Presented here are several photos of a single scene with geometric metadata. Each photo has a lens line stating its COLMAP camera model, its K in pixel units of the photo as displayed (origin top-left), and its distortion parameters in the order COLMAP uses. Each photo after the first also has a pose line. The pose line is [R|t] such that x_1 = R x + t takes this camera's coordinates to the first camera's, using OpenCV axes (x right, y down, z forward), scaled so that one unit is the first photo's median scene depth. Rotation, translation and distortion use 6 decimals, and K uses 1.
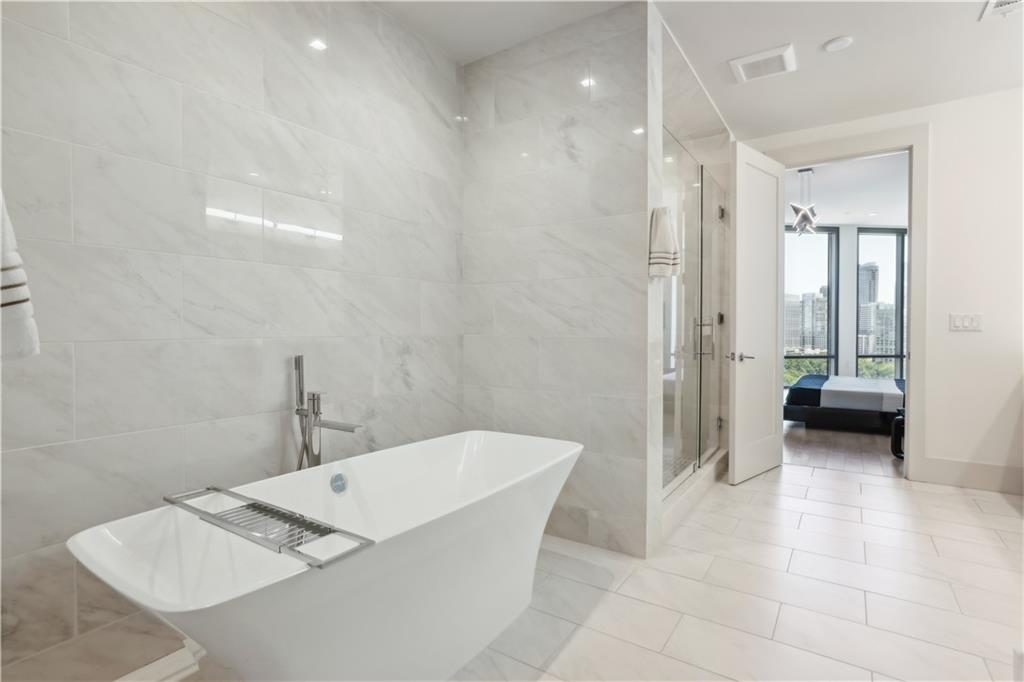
lens RADIAL K [[498.7, 0, 509.5], [0, 498.7, 342.5], [0, 0, 1]] dist [-0.002858, -0.000596]
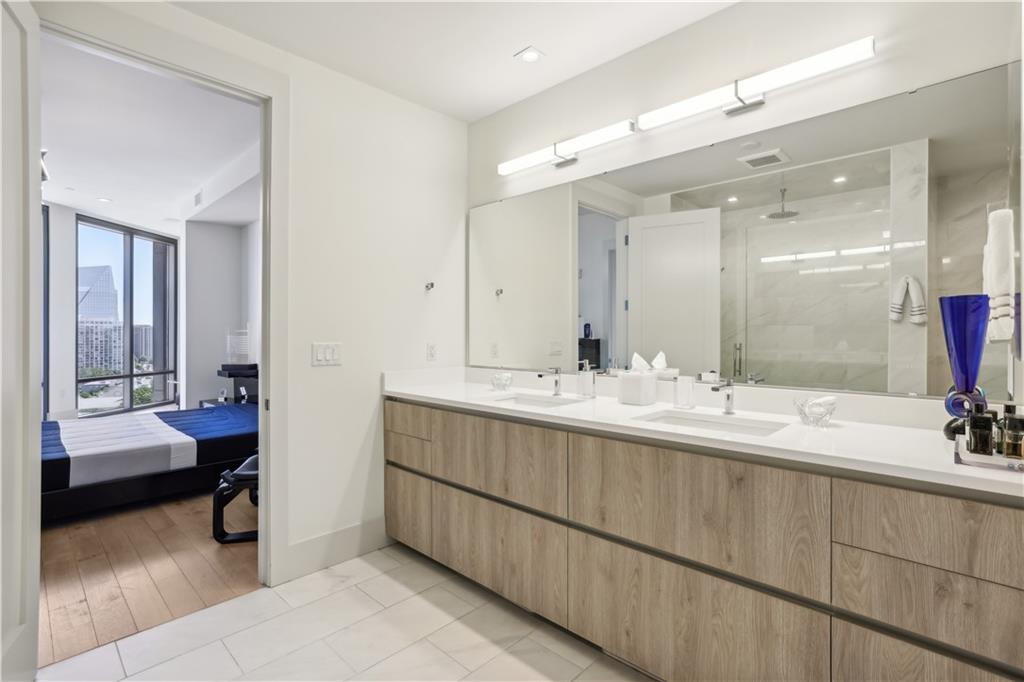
lens RADIAL K [[475.7, 0, 512.0], [0, 475.7, 341.0], [0, 0, 1]] dist [0.002620, 0.000238]
pose [[0.163849, -0.001188, 0.986485, 0.213642], [0.018290, 0.999831, -0.001834, -0.052271], [-0.986316, 0.018343, 0.163843, 0.556245]]
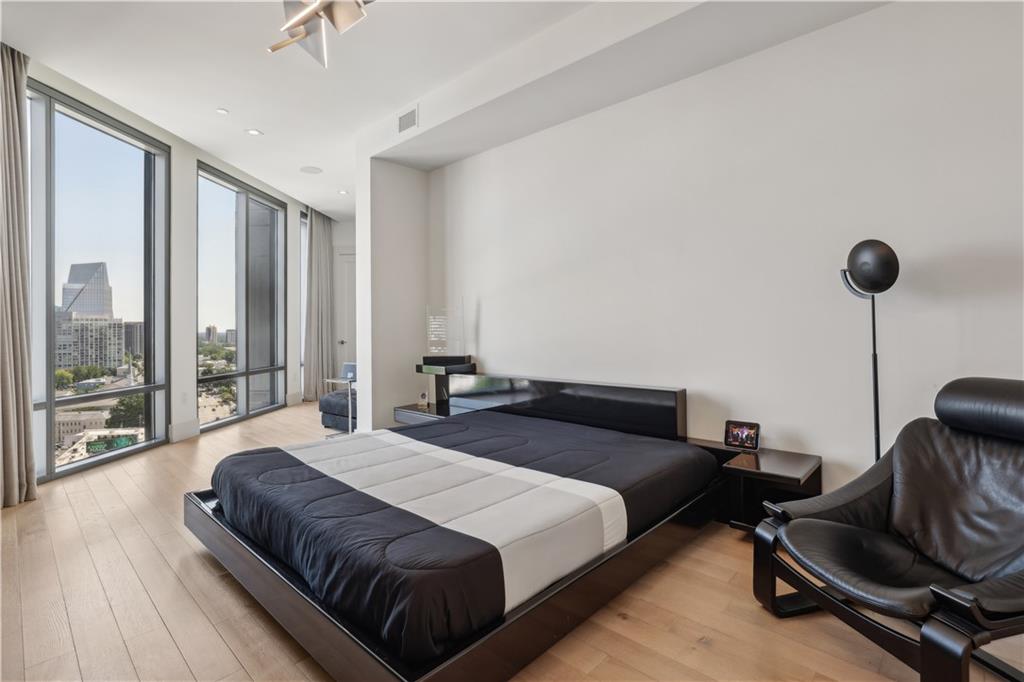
lens RADIAL K [[482.4, 0, 511.5], [0, 482.4, 330.3], [0, 0, 1]] dist [-0.024764, 0.000251]
pose [[0.153570, 0.006676, 0.988115, 0.530044], [0.027573, 0.999559, -0.011039, -0.038181], [-0.987753, 0.028941, 0.153318, 1.413325]]
